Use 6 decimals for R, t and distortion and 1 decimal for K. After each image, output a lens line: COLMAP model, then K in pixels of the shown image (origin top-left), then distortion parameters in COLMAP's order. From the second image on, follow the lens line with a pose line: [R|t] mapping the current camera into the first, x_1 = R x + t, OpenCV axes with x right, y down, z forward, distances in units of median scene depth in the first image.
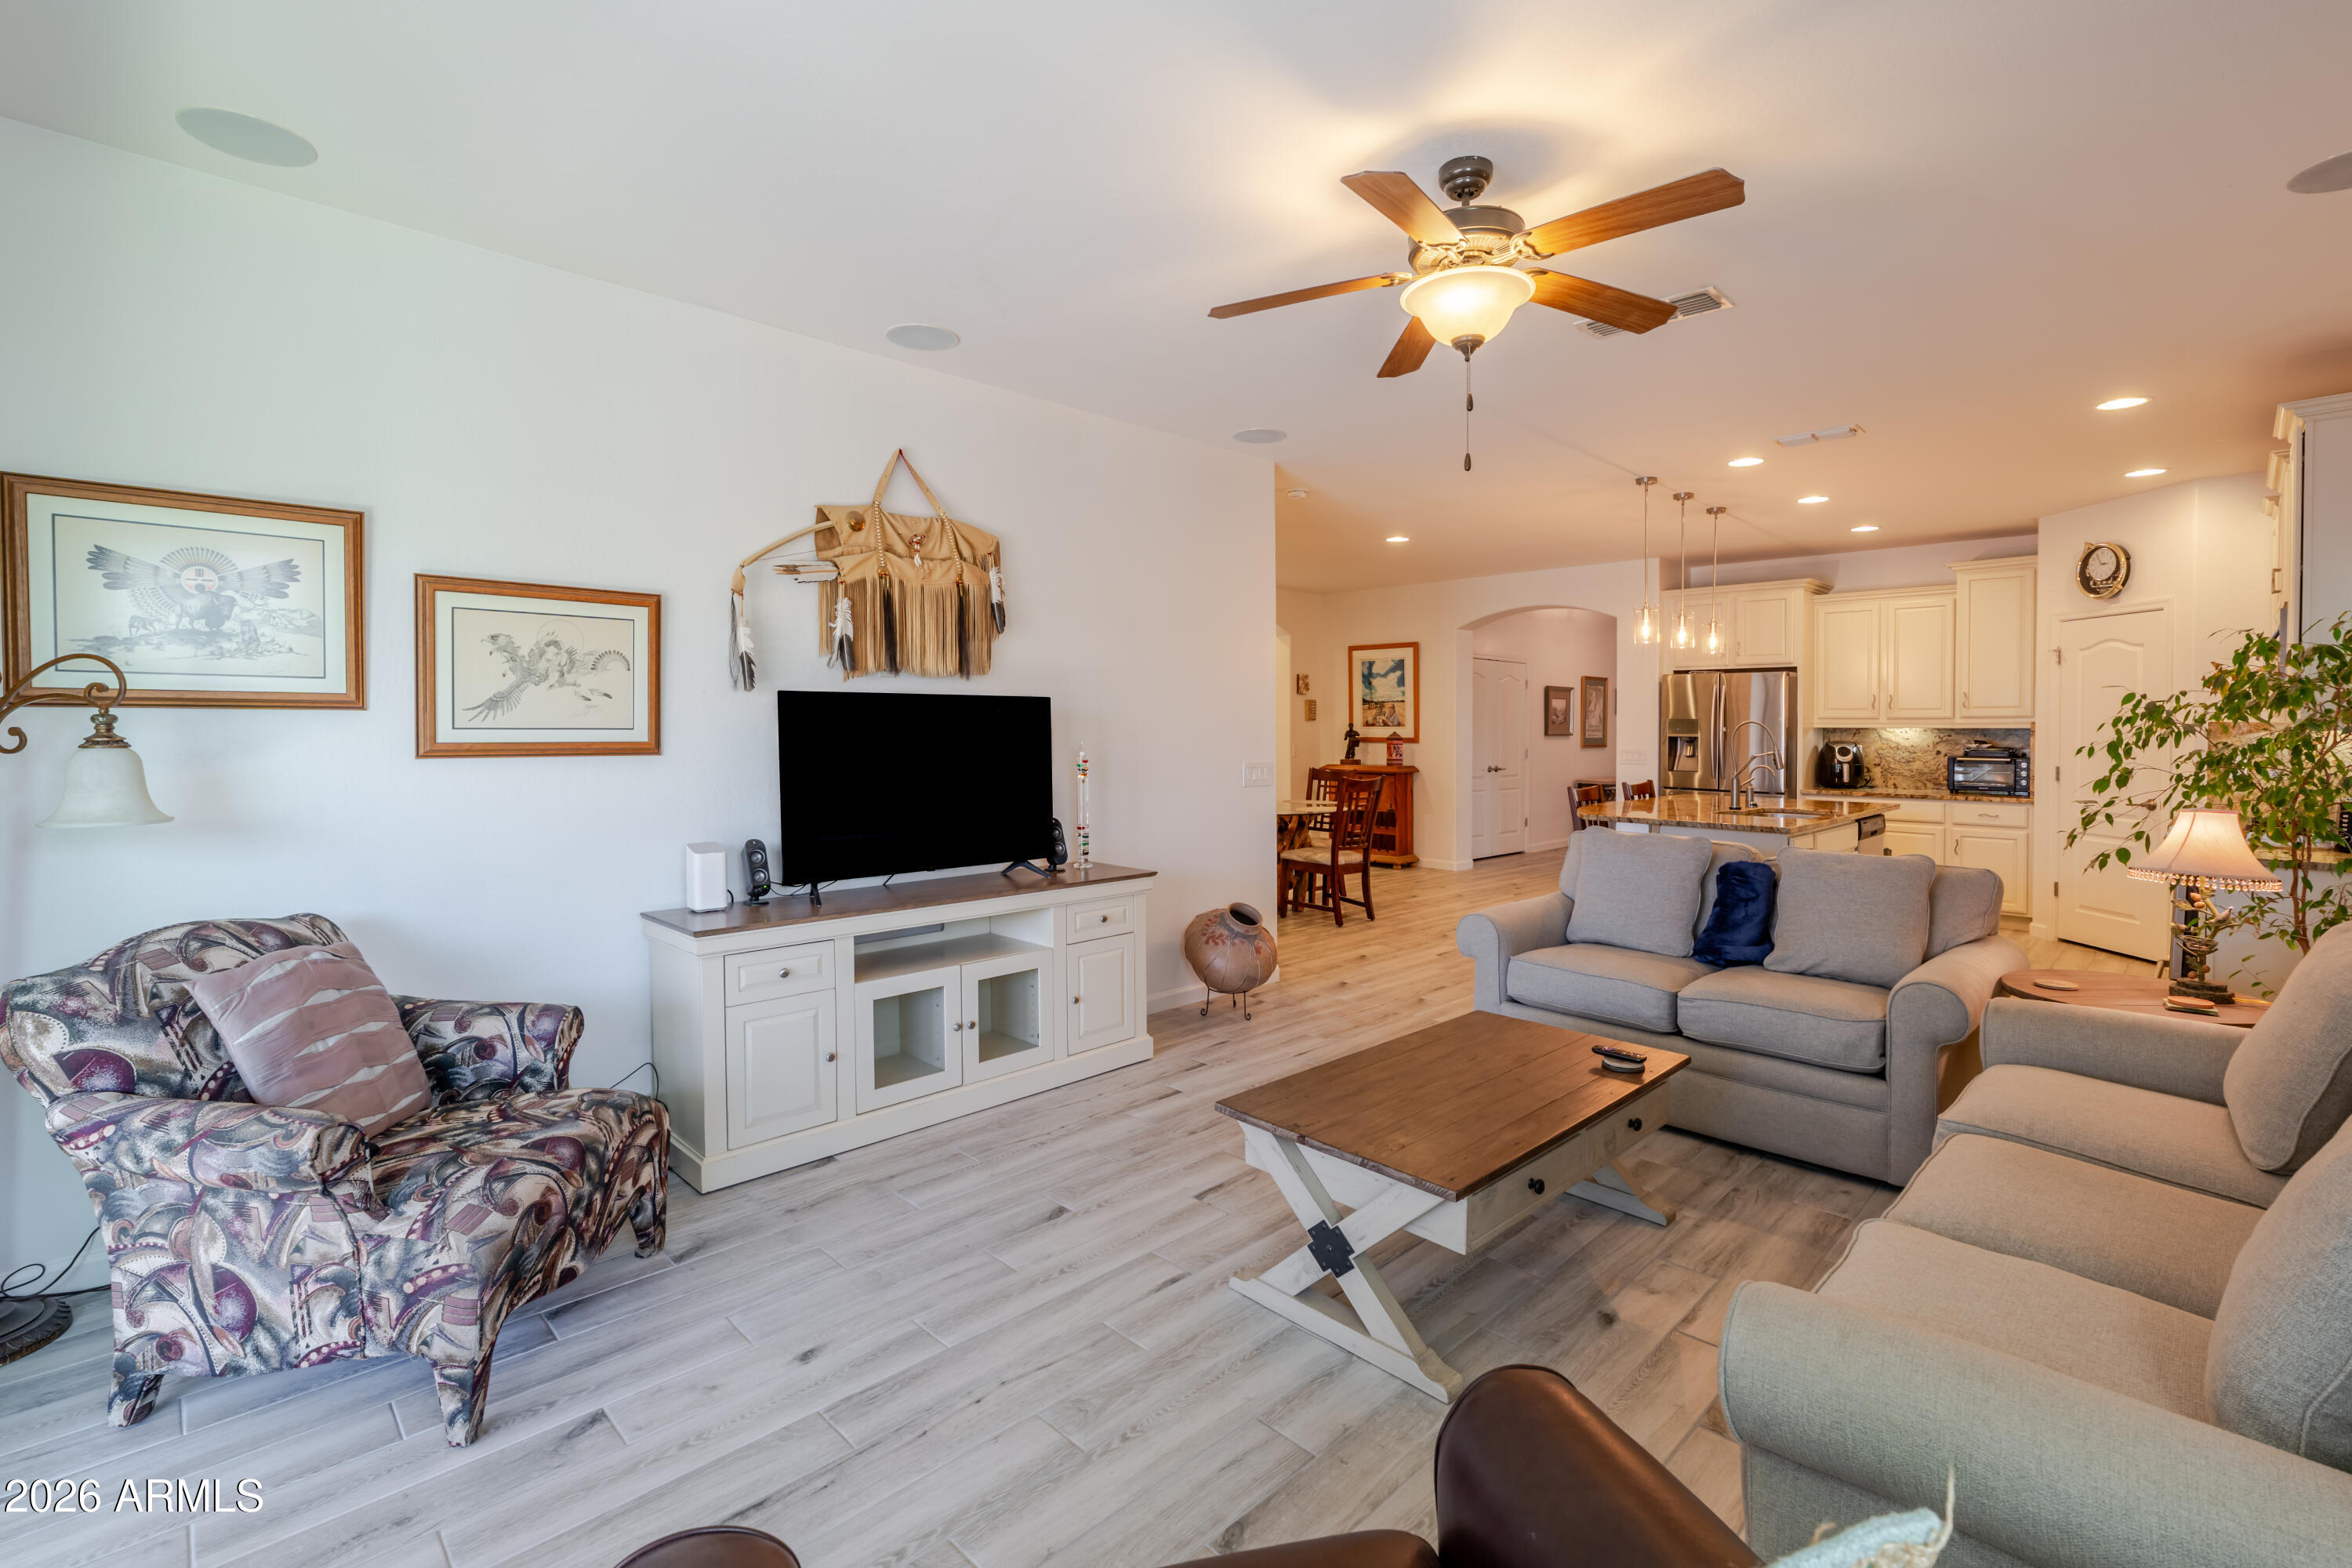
lens RADIAL K [[1039.4, 0, 1202.4], [0, 1039.4, 729.6], [0, 0, 1]] dist [-0.000073, 0.000107]
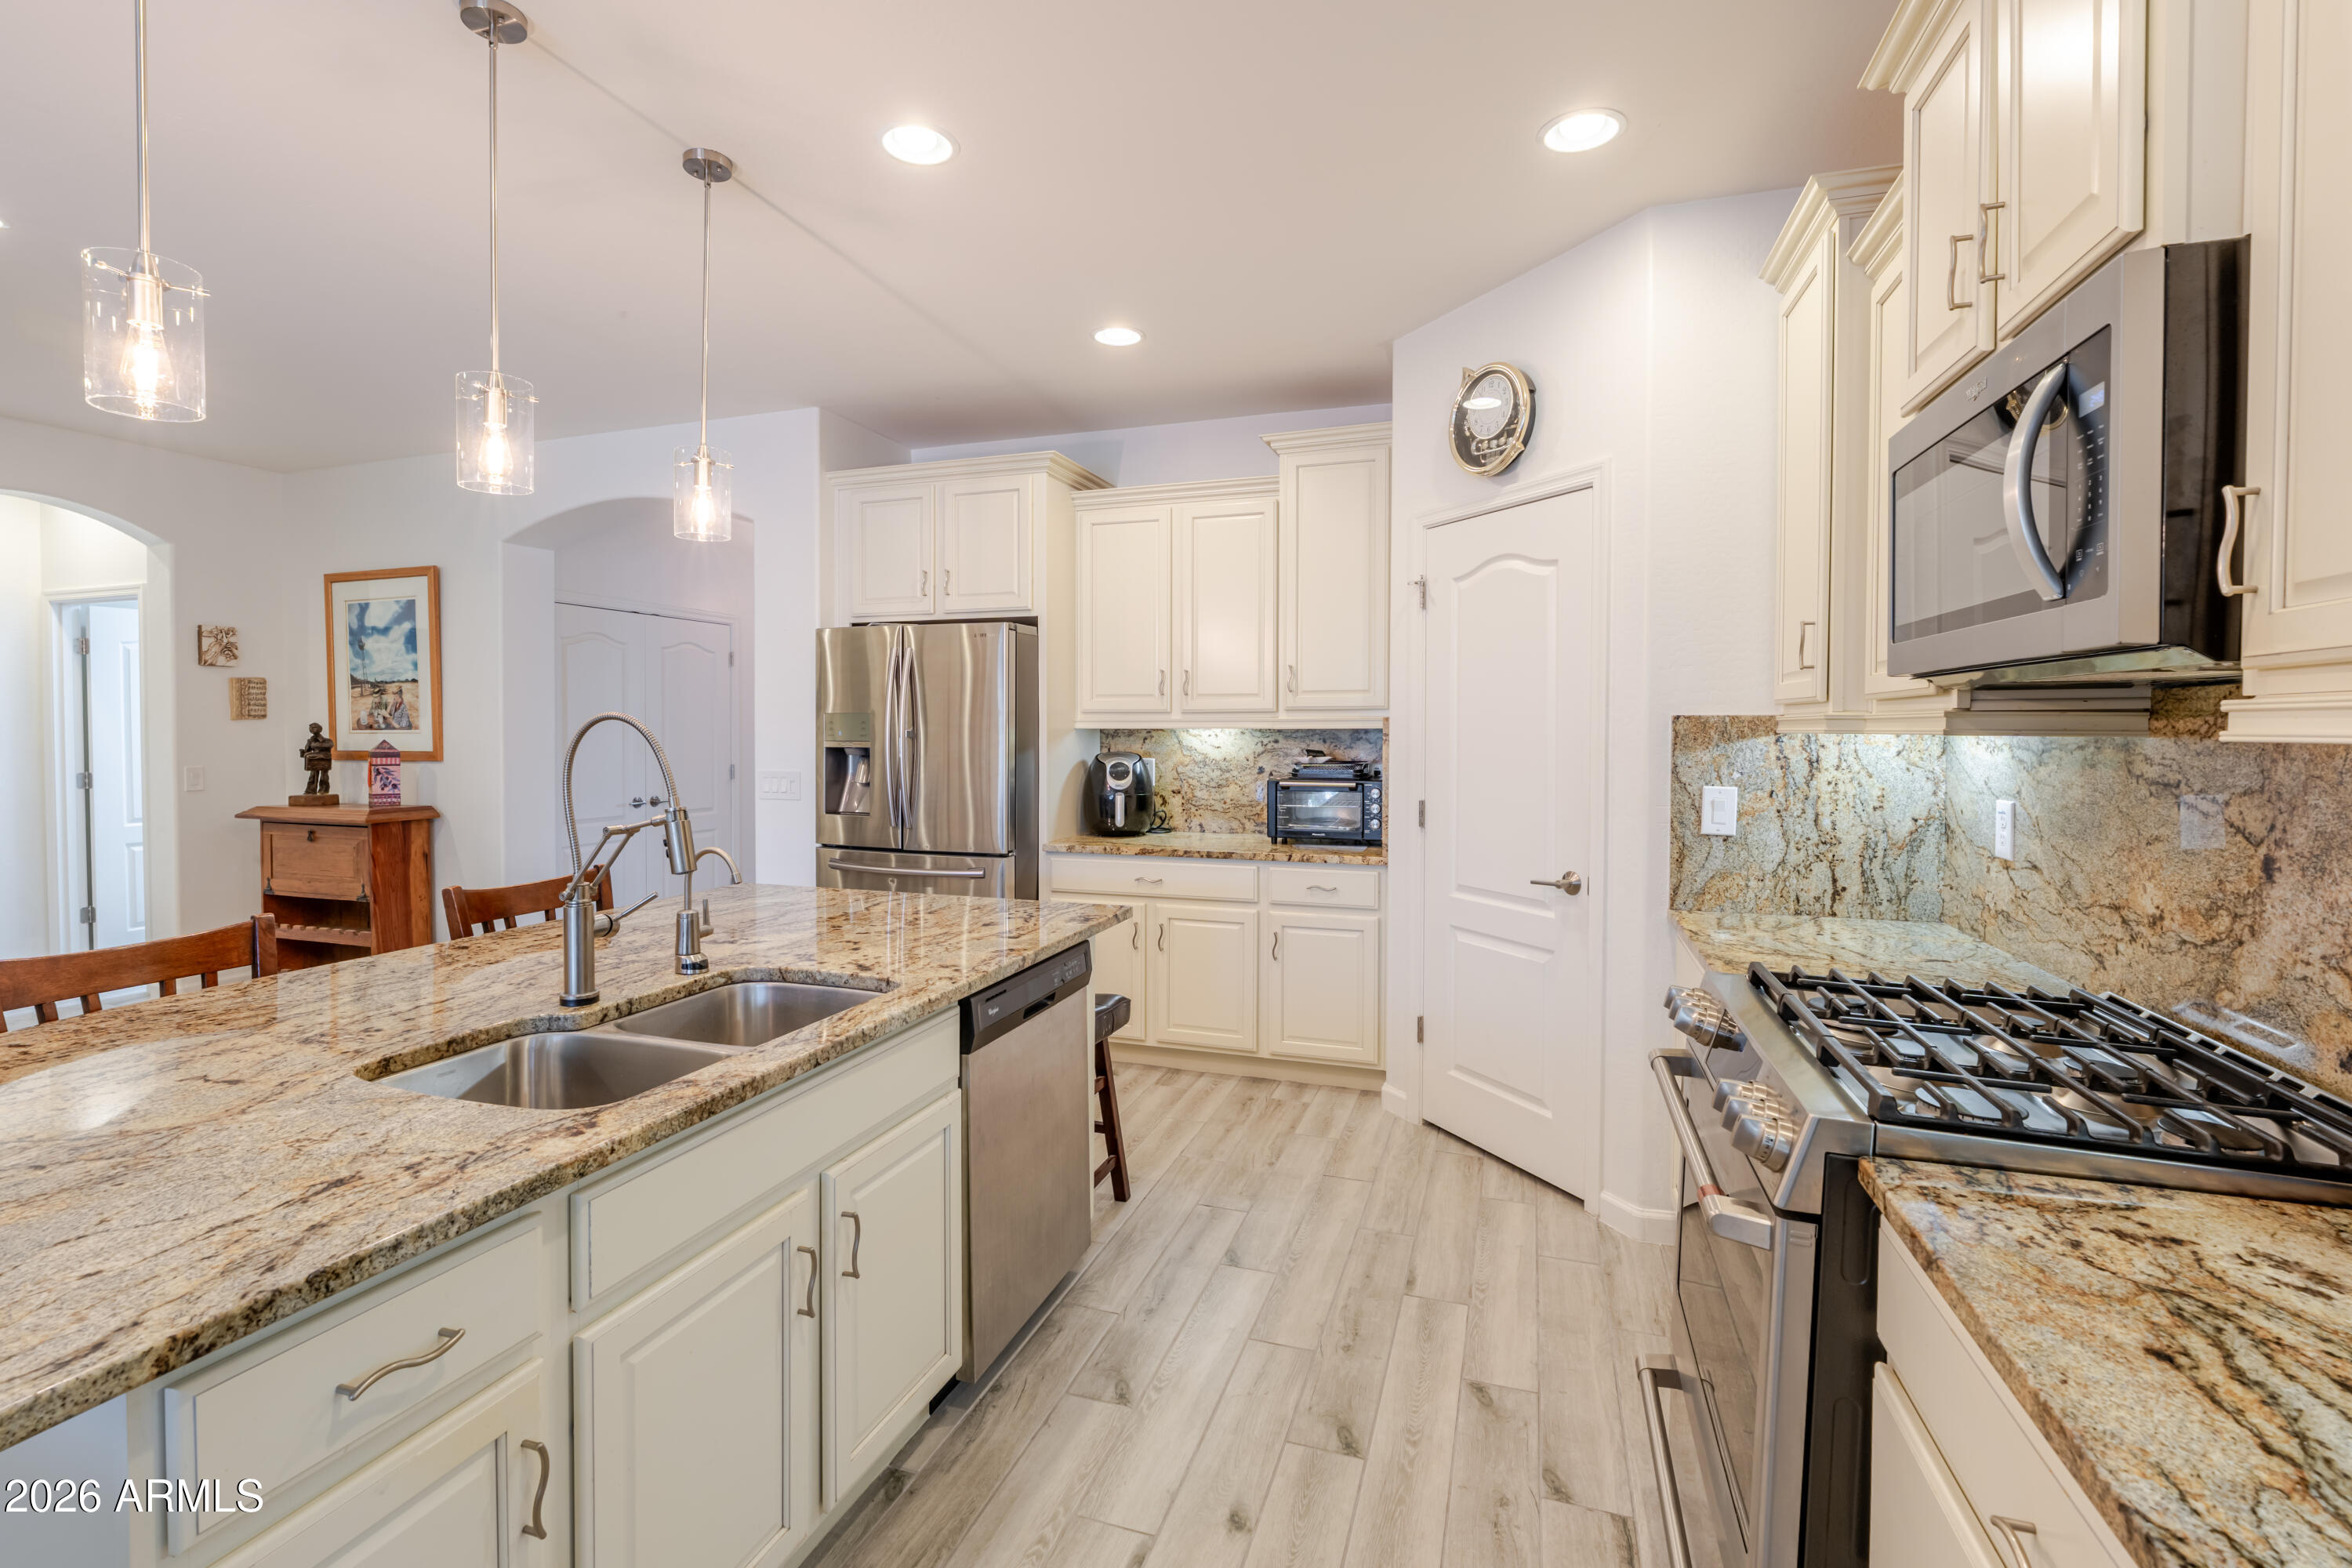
lens RADIAL K [[1039.4, 0, 1165.2], [0, 1039.4, 741.1], [0, 0, 1]] dist [-0.000073, 0.000107]
pose [[0.901620, -0.010121, 0.432411, 0.397537], [0.005616, 0.999916, 0.011694, -0.001519], [-0.432493, -0.008116, 0.901601, 0.484019]]
